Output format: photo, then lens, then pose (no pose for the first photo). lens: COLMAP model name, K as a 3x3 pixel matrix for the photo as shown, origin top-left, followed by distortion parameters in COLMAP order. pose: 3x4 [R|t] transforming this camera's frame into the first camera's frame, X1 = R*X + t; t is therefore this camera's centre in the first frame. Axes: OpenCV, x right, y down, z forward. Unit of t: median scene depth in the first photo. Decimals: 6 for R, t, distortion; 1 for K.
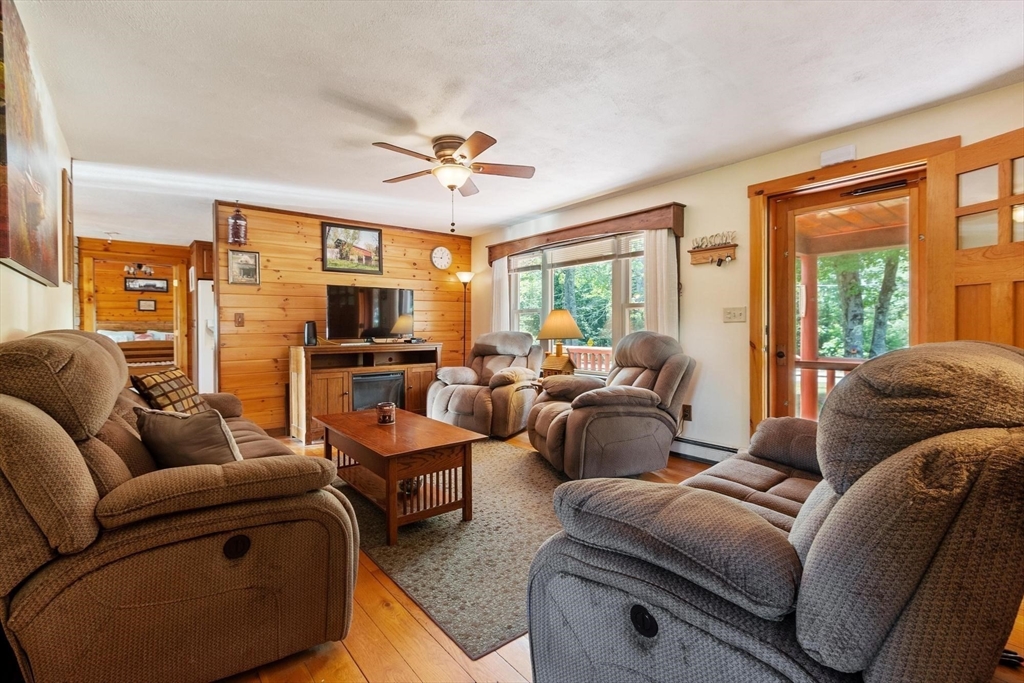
lens RADIAL K [[451.2, 0, 507.6], [0, 451.2, 332.8], [0, 0, 1]] dist [0.003293, -0.001785]
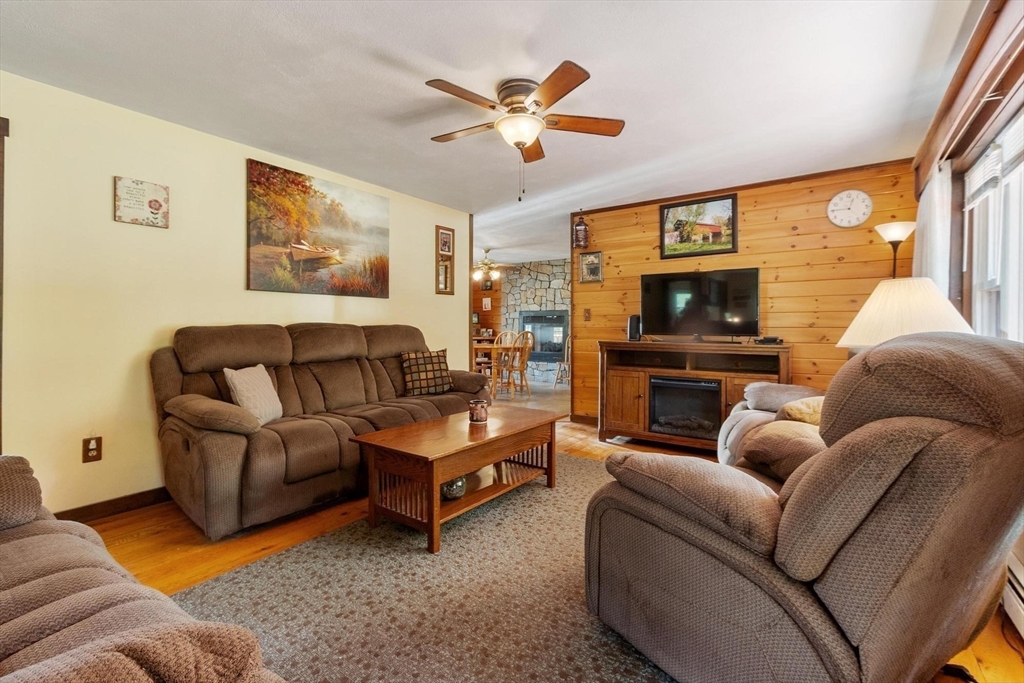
lens RADIAL K [[451.2, 0, 507.0], [0, 451.2, 323.1], [0, 0, 1]] dist [0.003293, -0.001785]
pose [[0.267471, 0.002755, -0.963562, 0.391740], [-0.011825, 0.999930, -0.000424, -0.004981], [0.963493, 0.011508, 0.267485, 0.470850]]
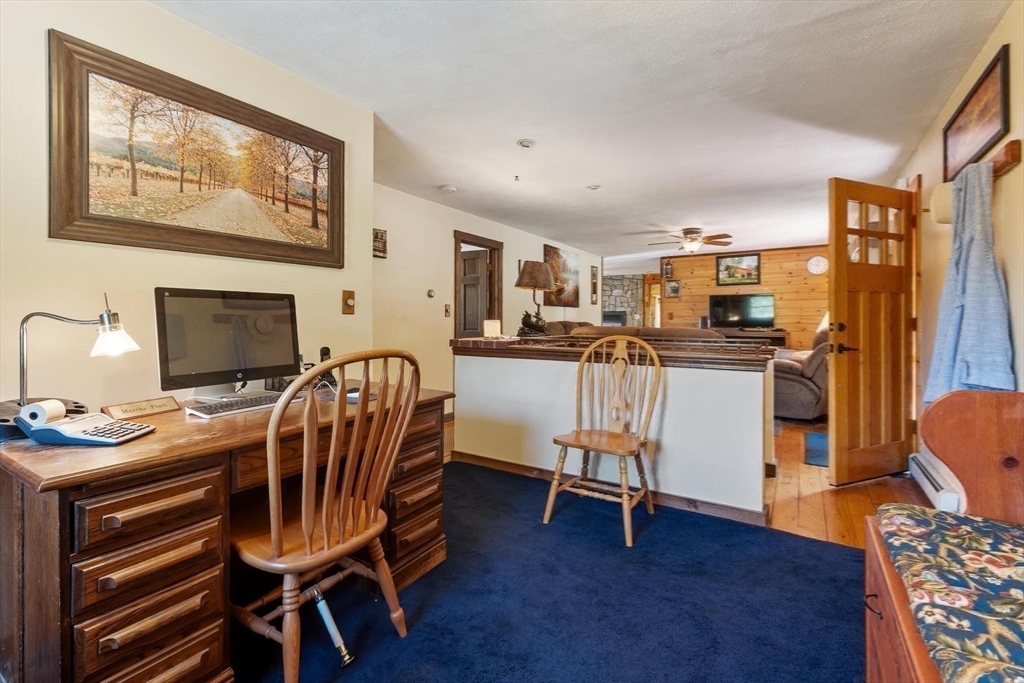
lens RADIAL K [[451.2, 0, 504.5], [0, 451.2, 322.4], [0, 0, 1]] dist [0.003293, -0.001785]
pose [[0.313318, 0.010676, -0.949588, 0.935934], [-0.014026, 0.999880, 0.006613, -0.004612], [0.949545, 0.011247, 0.313431, -0.257602]]
